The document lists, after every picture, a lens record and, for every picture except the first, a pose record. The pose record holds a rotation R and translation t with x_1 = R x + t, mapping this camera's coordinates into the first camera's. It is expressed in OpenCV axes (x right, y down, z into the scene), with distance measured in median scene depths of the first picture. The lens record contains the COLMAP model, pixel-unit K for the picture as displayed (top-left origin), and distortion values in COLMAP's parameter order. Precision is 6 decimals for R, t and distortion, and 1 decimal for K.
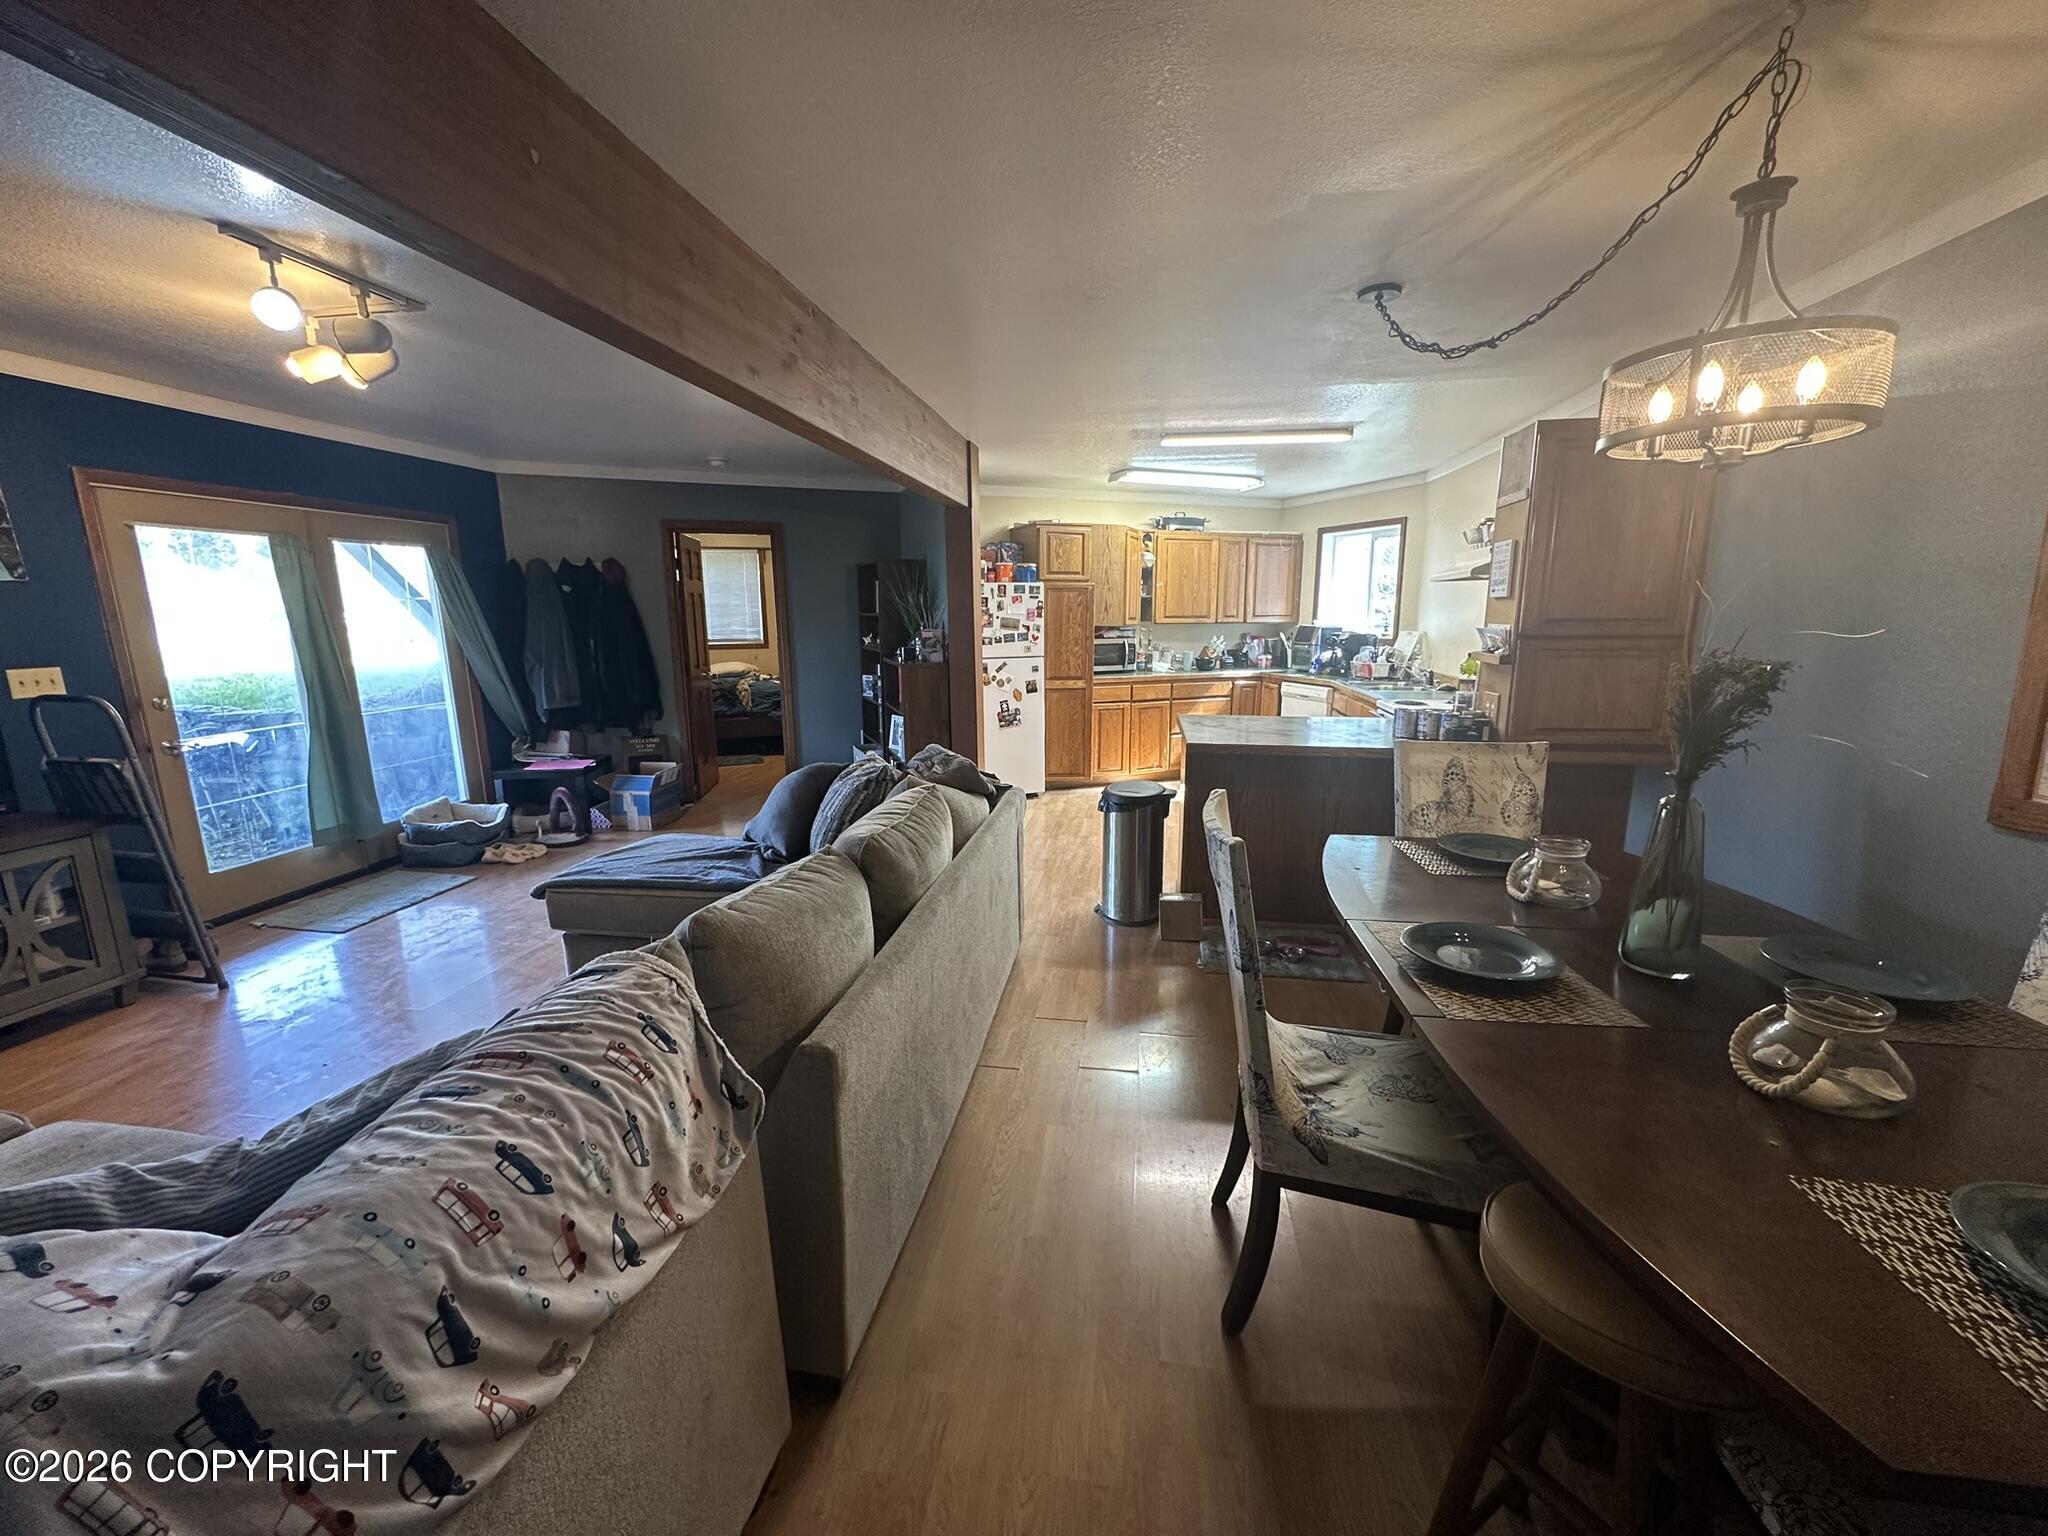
lens RADIAL K [[831.0, 0, 1024.0], [0, 831.0, 768.0], [0, 0, 1]] dist [0.005728, 0.000239]
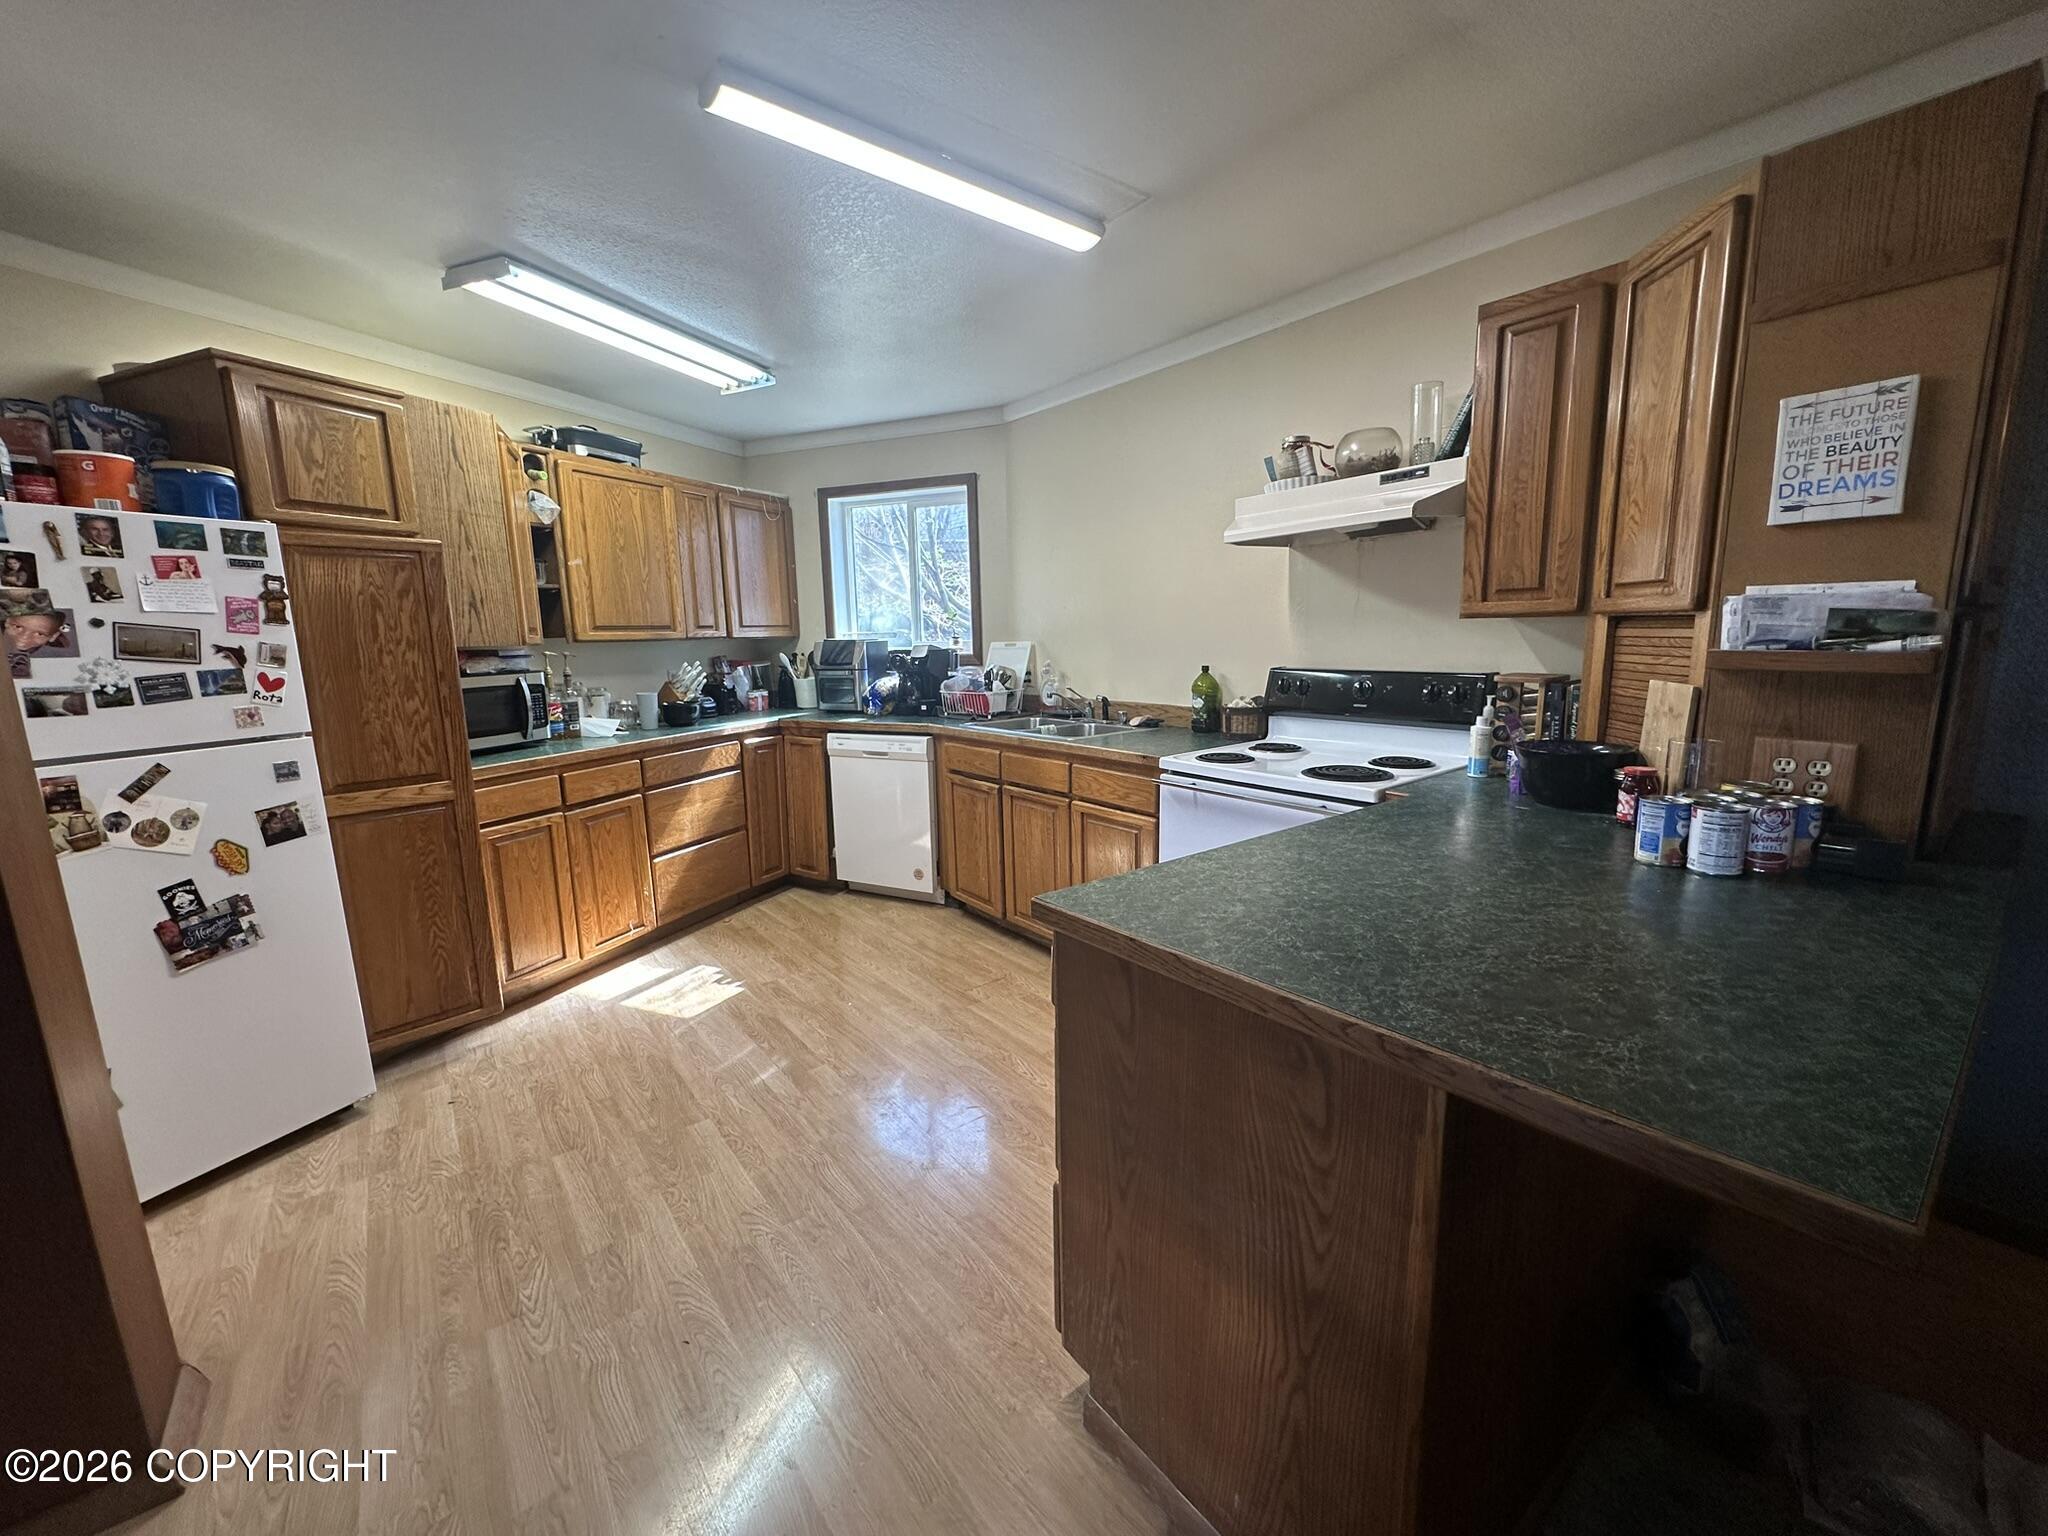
lens RADIAL K [[831.0, 0, 1024.0], [0, 831.0, 768.0], [0, 0, 1]] dist [0.005728, 0.000239]
pose [[0.691795, -0.130750, 0.710158, -0.020779], [0.155453, 0.987377, 0.030356, -0.083062], [-0.705162, 0.089396, 0.703388, 0.534790]]
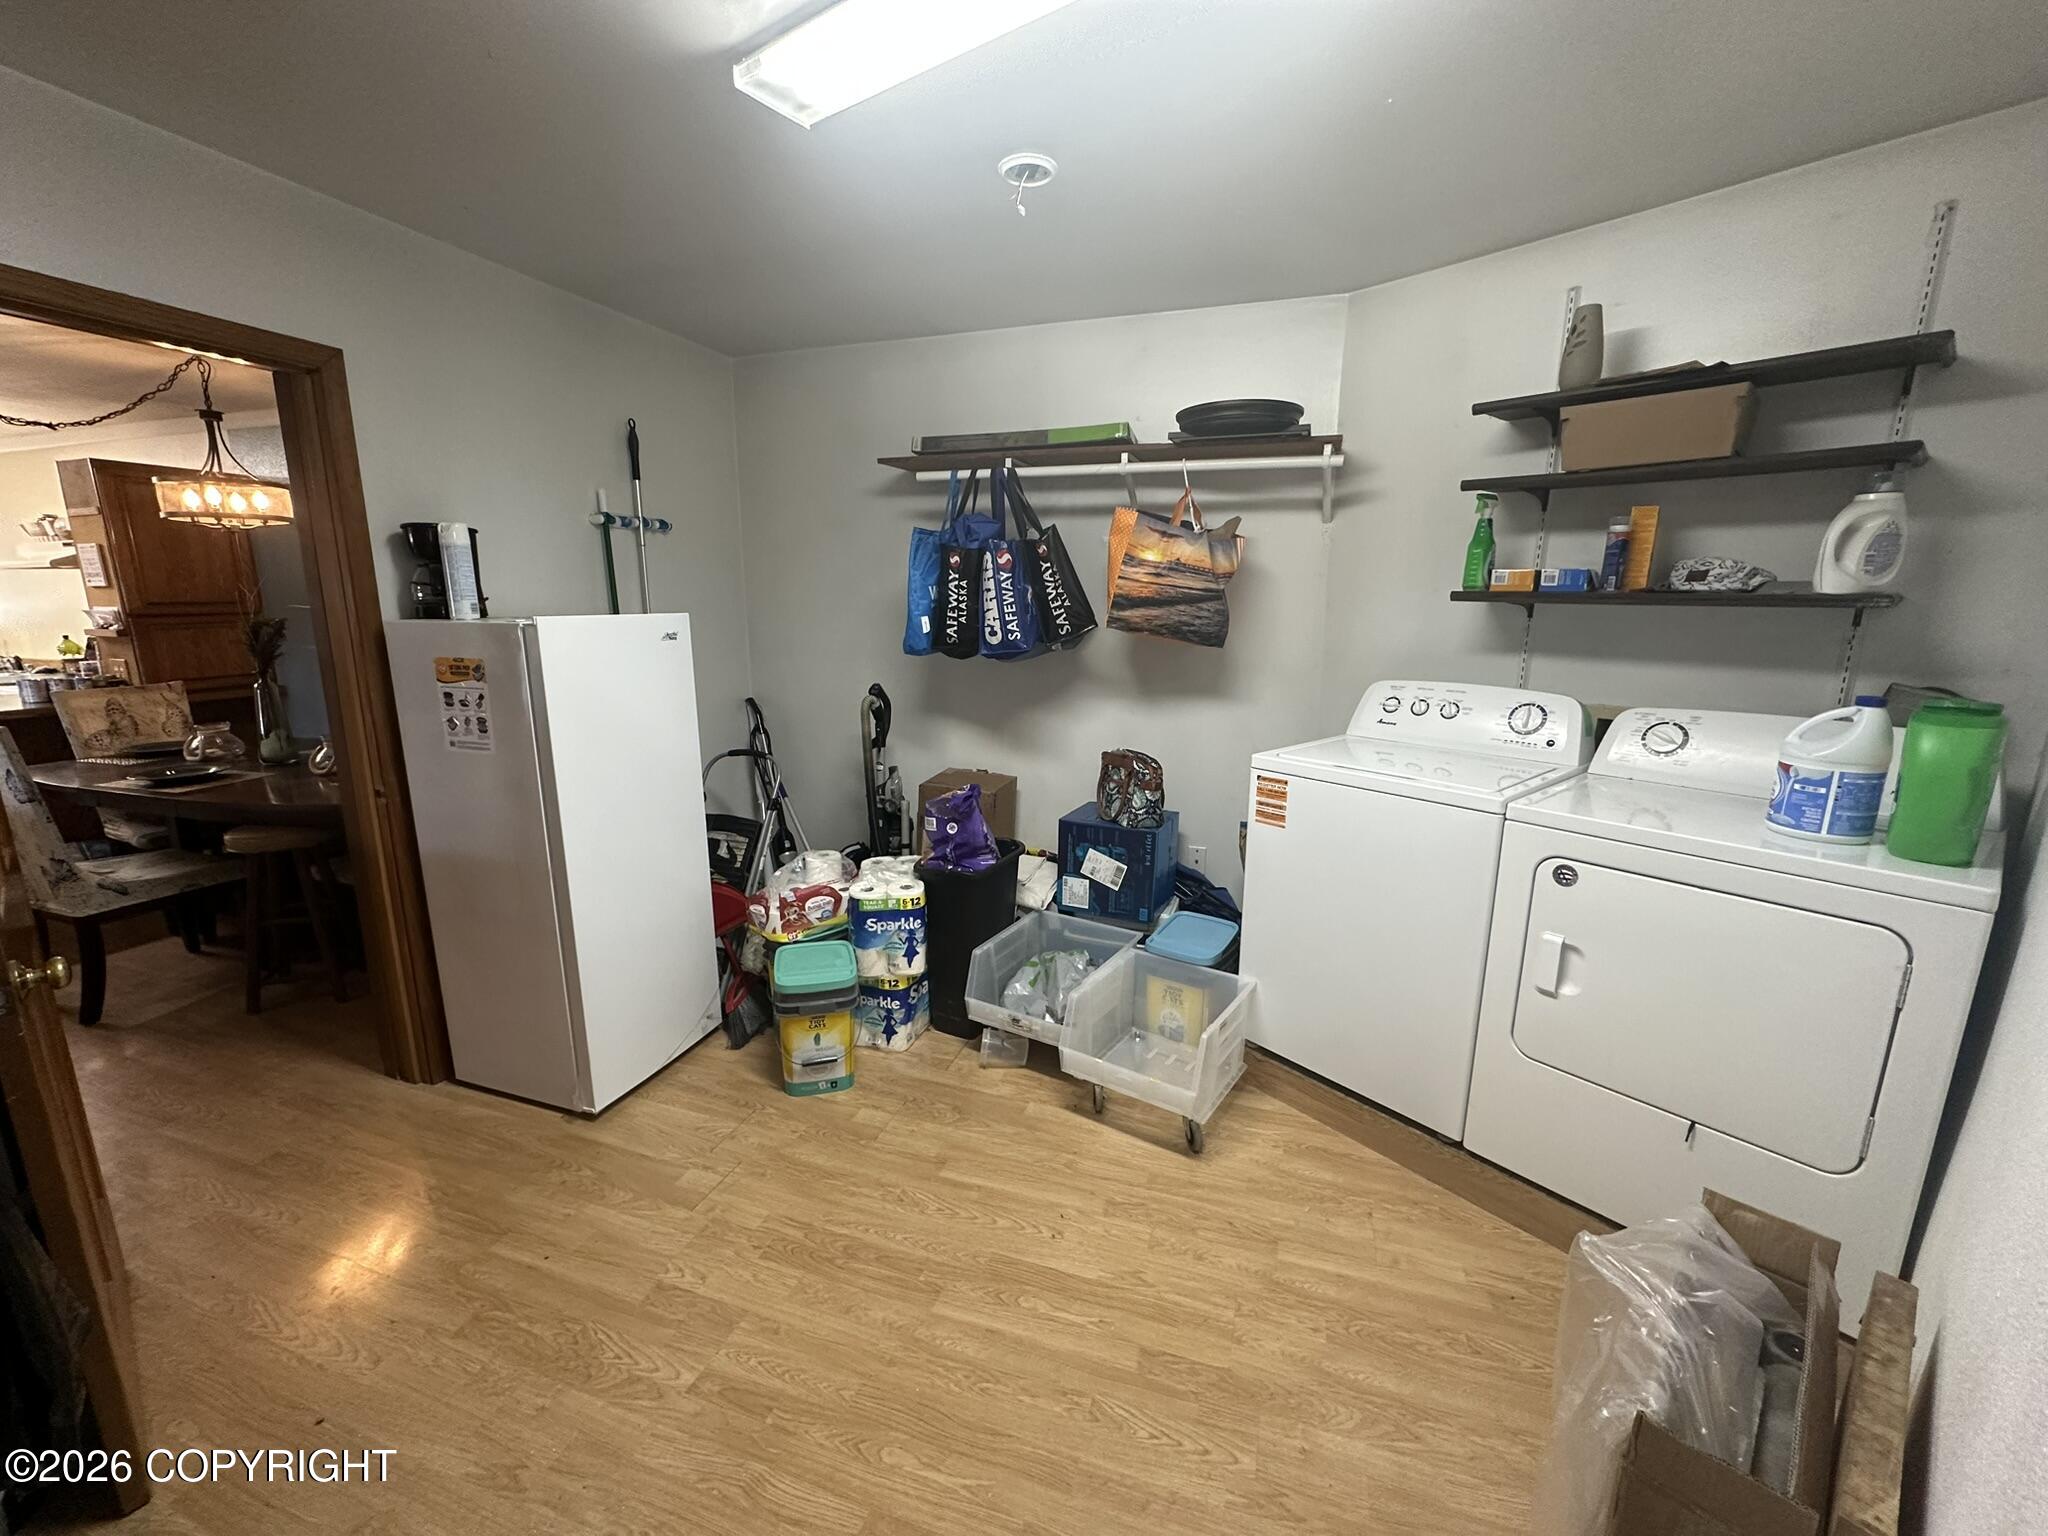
lens RADIAL K [[831.0, 0, 1024.0], [0, 831.0, 768.0], [0, 0, 1]] dist [0.005728, 0.000239]
pose [[0.197722, -0.199453, 0.959752, -0.237074], [0.182929, 0.969390, 0.163770, 0.062992], [-0.963038, 0.143186, 0.228156, -0.340039]]
